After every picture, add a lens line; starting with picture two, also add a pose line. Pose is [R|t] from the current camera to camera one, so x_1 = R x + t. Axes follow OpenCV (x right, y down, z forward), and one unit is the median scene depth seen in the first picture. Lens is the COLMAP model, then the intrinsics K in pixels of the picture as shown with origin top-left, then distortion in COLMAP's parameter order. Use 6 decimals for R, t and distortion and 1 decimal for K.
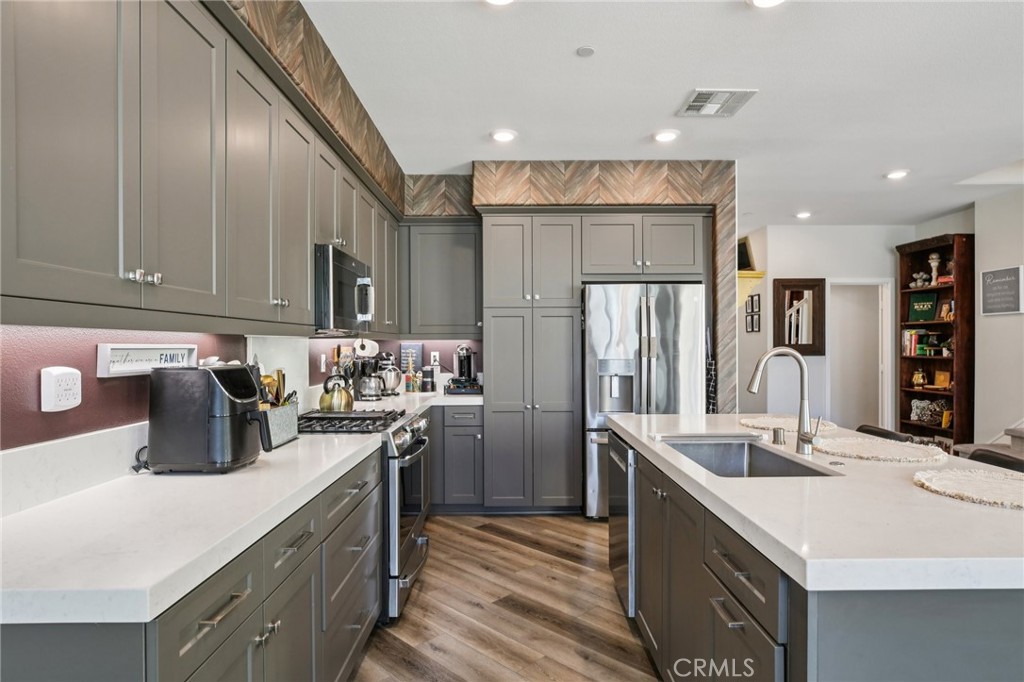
lens RADIAL K [[571.3, 0, 515.4], [0, 571.3, 344.1], [0, 0, 1]] dist [-0.014900, 0.002151]
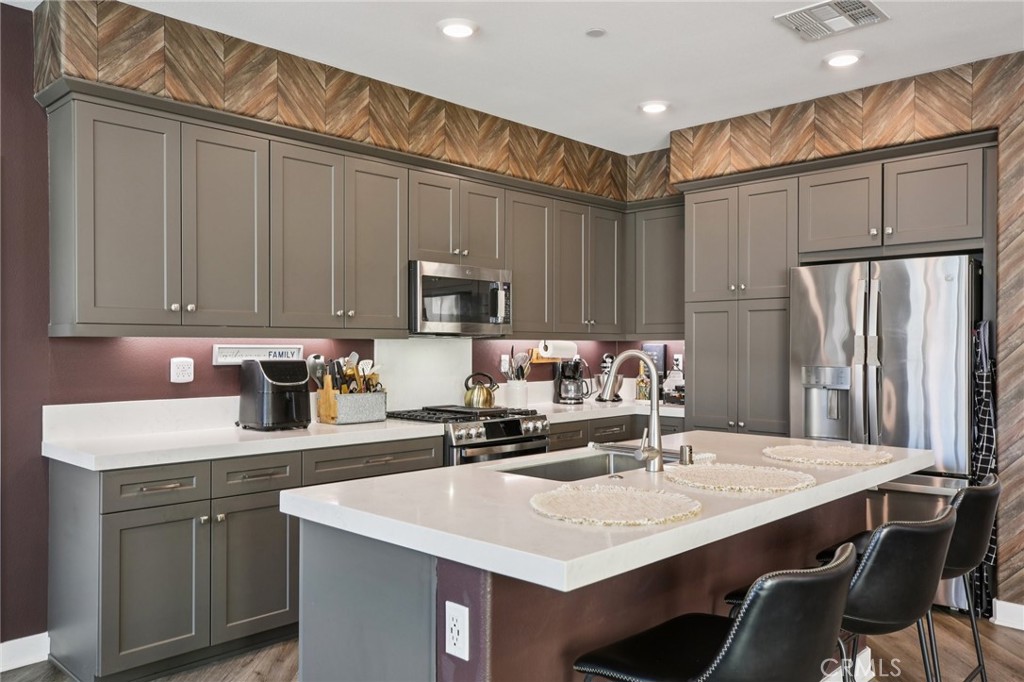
lens RADIAL K [[780.8, 0, 511.4], [0, 780.8, 345.0], [0, 0, 1]] dist [-0.002627, 0.014385]
pose [[0.711277, 0.001771, -0.702909, 0.582037], [-0.001384, 0.999998, 0.001118, -0.001517], [0.702910, 0.000178, 0.711278, -0.004509]]
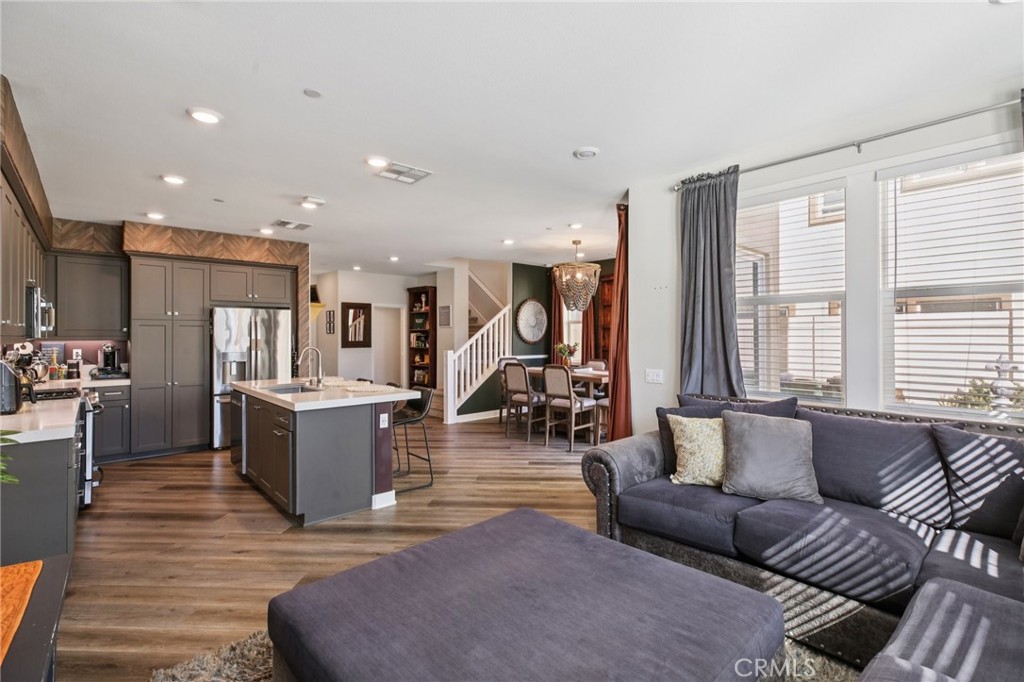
lens RADIAL K [[461.2, 0, 517.7], [0, 461.2, 334.7], [0, 0, 1]] dist [-0.000894, 0.000599]
pose [[0.743613, 0.004441, 0.668595, -0.112333], [-0.000557, 0.999982, -0.006023, -0.017313], [-0.668610, 0.004106, 0.743602, -0.572682]]
